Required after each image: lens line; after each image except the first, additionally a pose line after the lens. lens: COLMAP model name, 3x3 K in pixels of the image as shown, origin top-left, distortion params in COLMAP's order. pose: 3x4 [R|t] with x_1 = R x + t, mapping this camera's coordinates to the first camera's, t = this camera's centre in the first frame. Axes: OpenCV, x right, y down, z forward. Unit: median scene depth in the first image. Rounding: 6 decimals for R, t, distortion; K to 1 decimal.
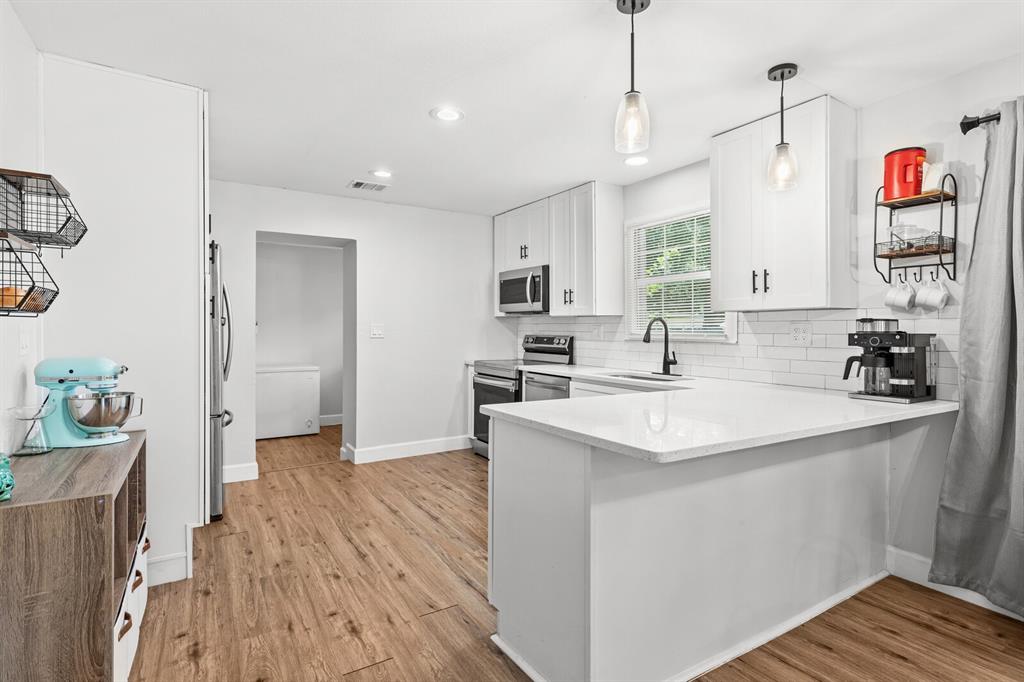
lens RADIAL K [[523.1, 0, 514.2], [0, 523.1, 334.4], [0, 0, 1]] dist [0.000386, -0.000011]
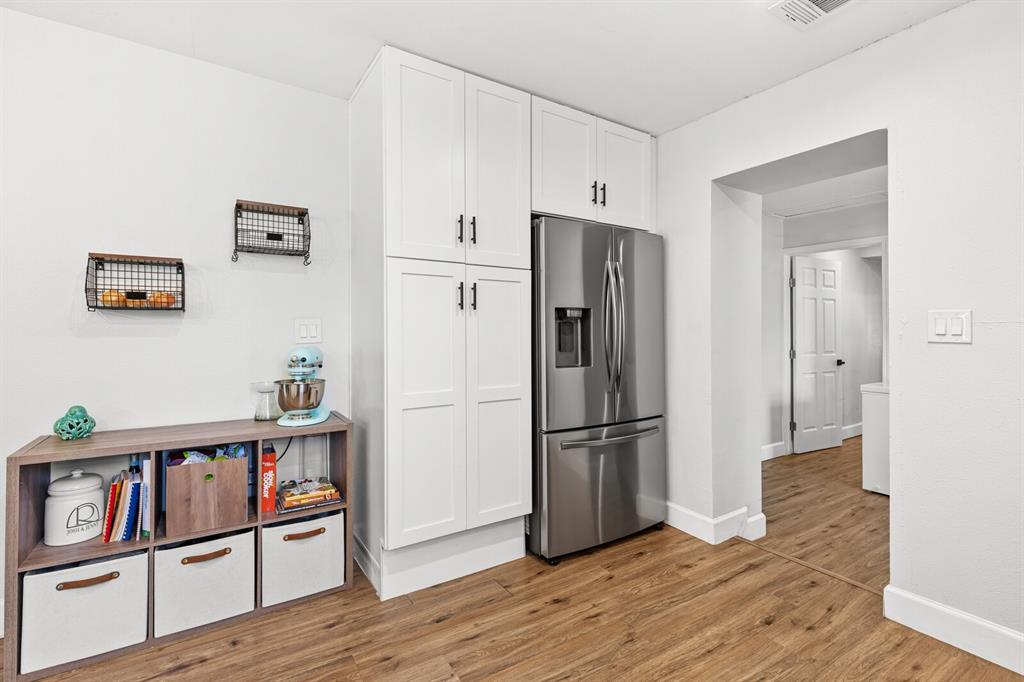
lens RADIAL K [[470.8, 0, 512.7], [0, 470.8, 325.3], [0, 0, 1]] dist [0.001268, 0.000768]
pose [[0.023388, -0.004021, -0.999718, 0.157302], [-0.013022, 0.999906, -0.004326, -0.001737], [0.999642, 0.013119, 0.023333, 0.999645]]
